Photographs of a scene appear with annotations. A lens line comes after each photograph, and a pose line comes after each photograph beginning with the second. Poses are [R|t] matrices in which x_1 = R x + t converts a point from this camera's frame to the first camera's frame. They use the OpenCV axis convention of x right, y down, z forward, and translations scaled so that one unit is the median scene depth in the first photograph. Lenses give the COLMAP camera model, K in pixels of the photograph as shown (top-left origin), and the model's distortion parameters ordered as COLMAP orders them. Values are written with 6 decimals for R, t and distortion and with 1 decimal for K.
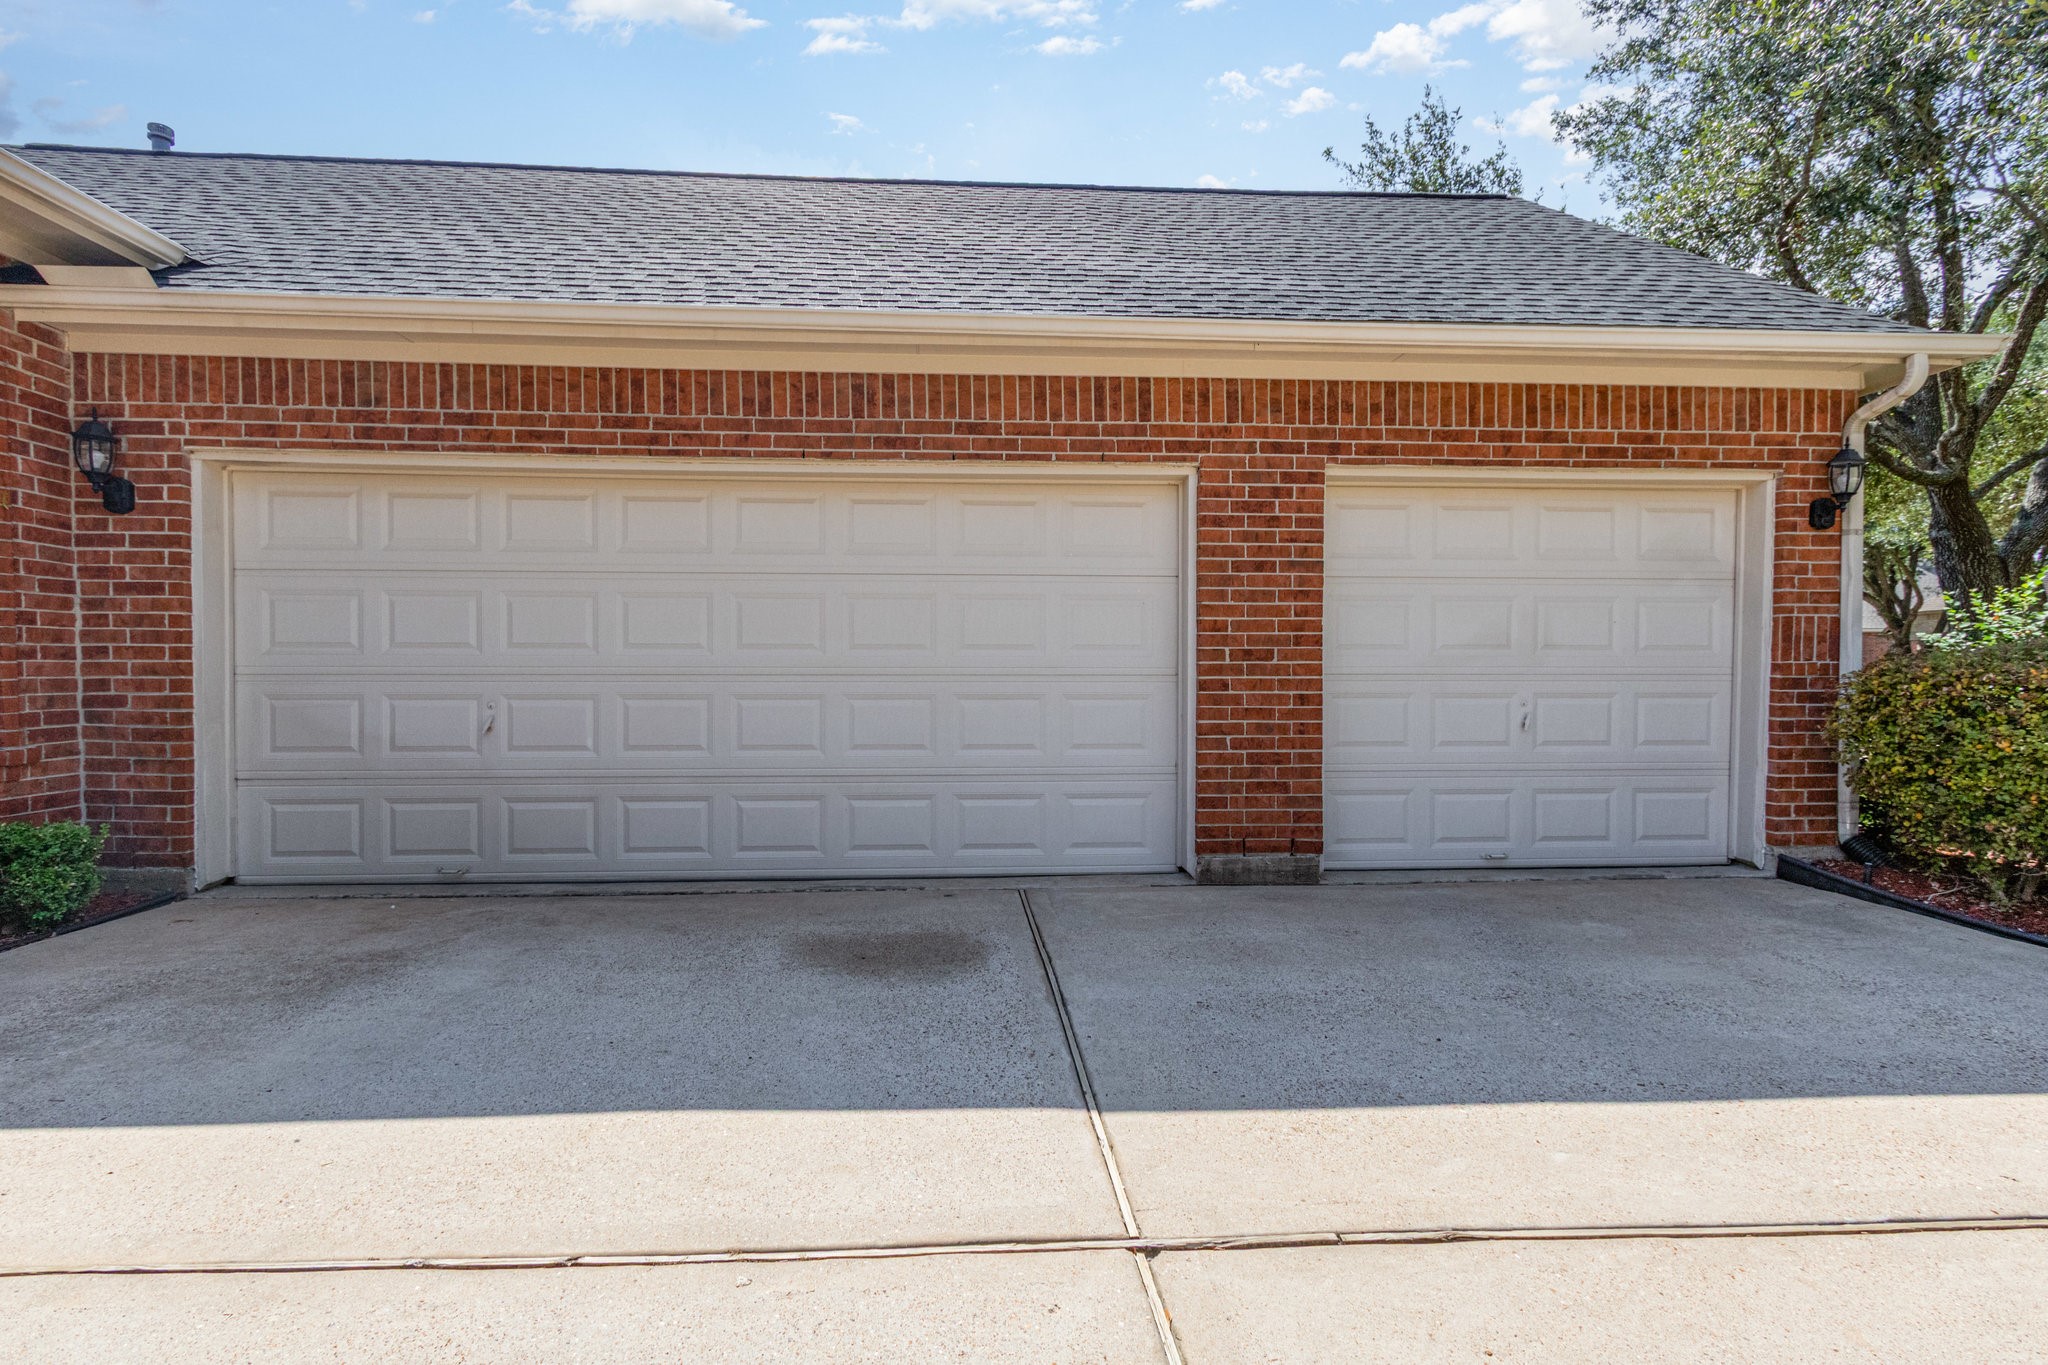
lens RADIAL K [[945.6, 0, 1016.7], [0, 945.6, 683.9], [0, 0, 1]] dist [0.008639, -0.001115]
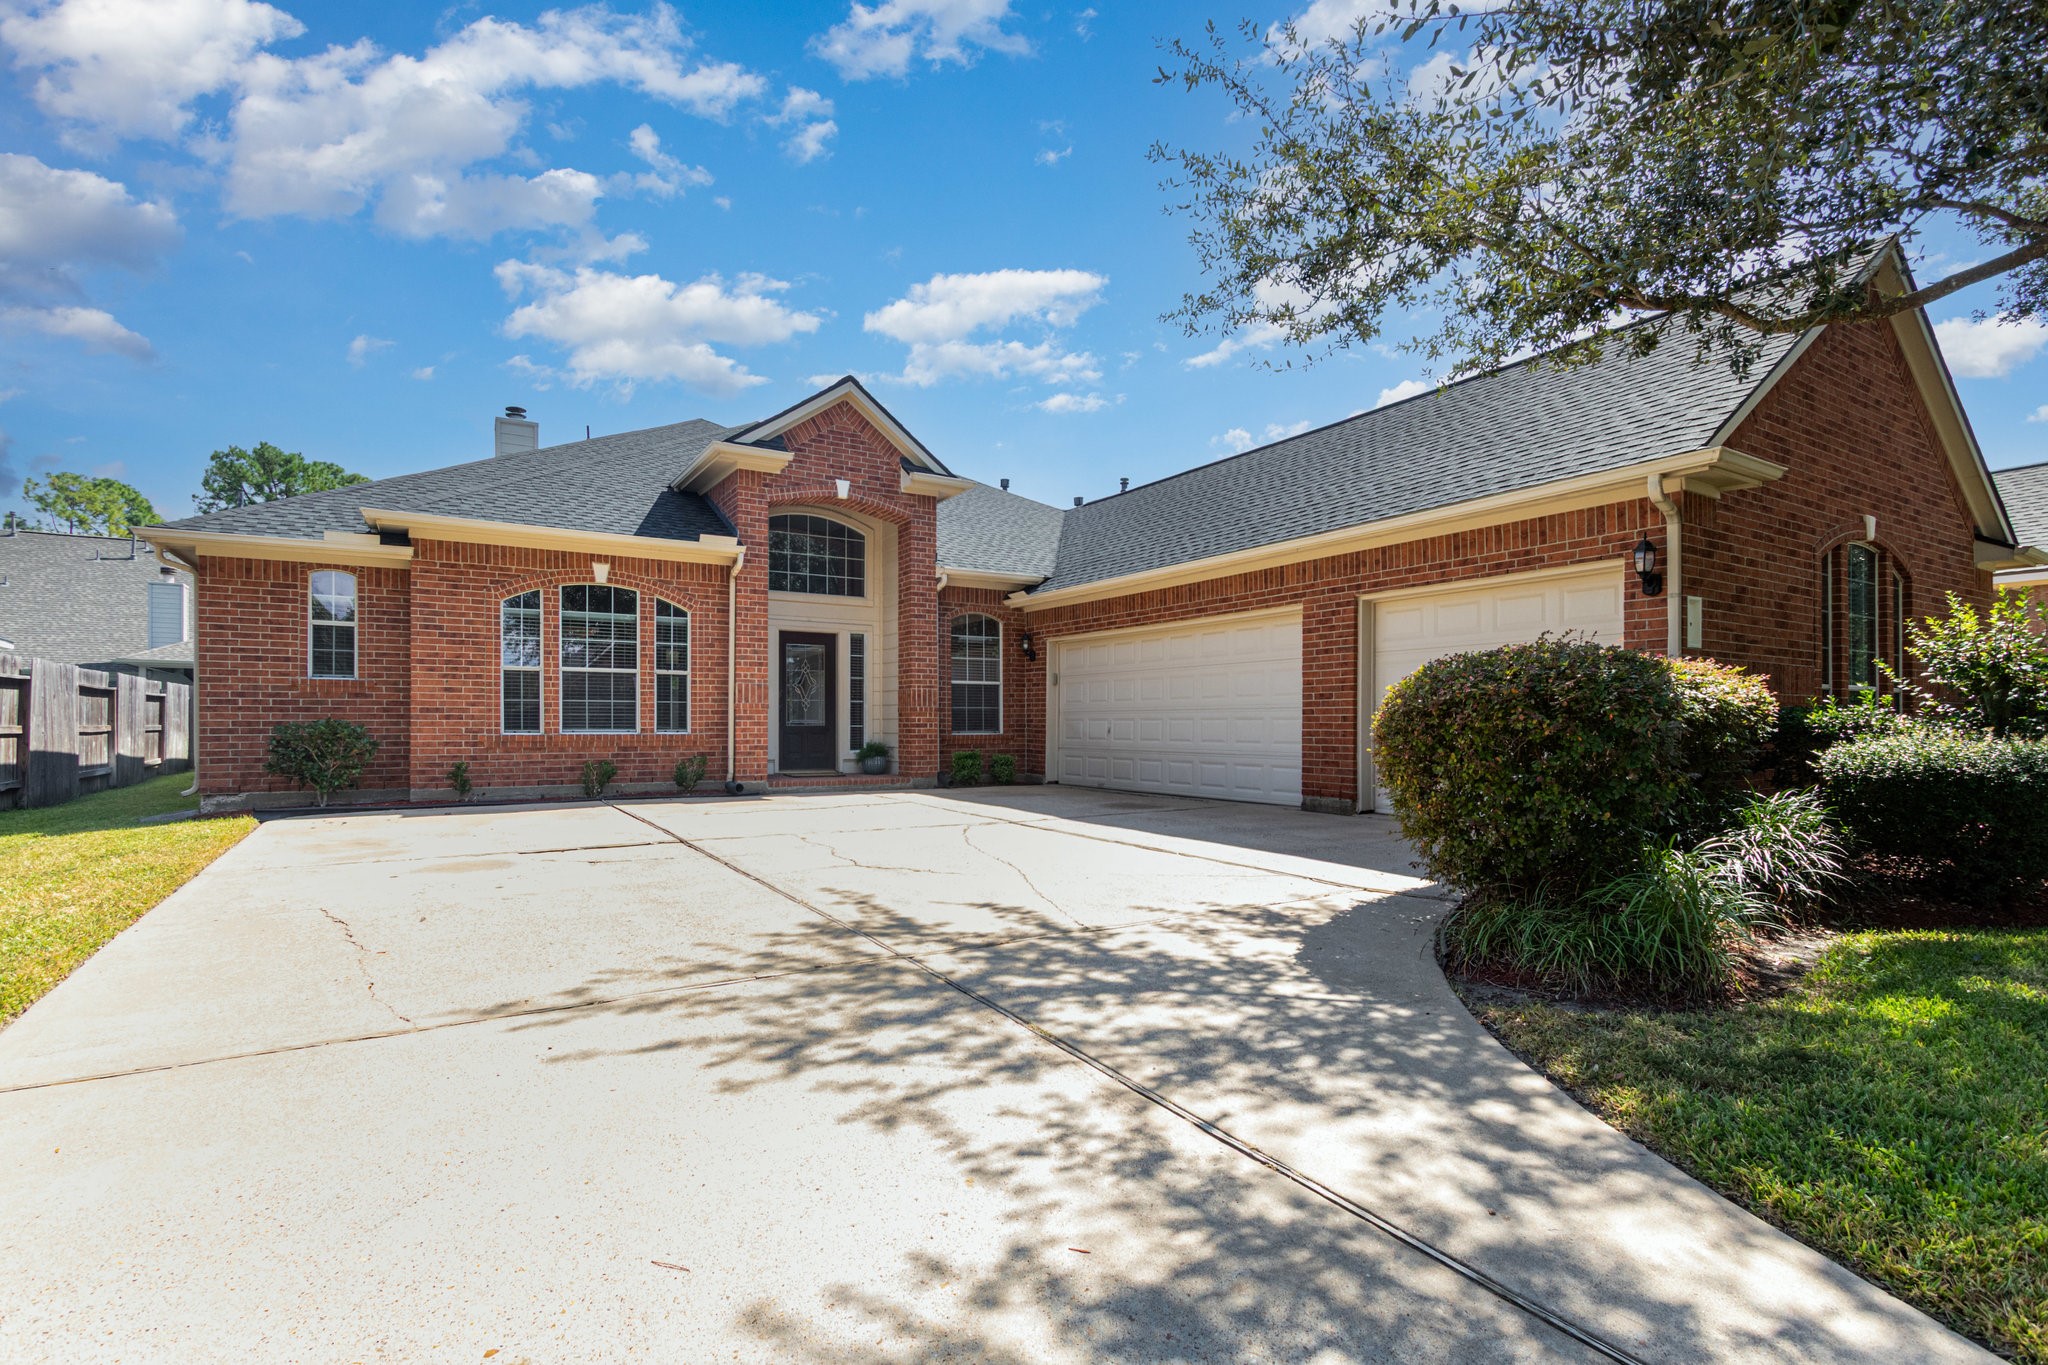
lens RADIAL K [[945.6, 0, 1018.0], [0, 945.6, 692.9], [0, 0, 1]] dist [0.008639, -0.001115]
pose [[0.471569, -0.029948, -0.881320, 1.687788], [-0.015079, 0.999003, -0.042015, 0.055003], [0.881700, 0.033102, 0.470647, -0.492618]]
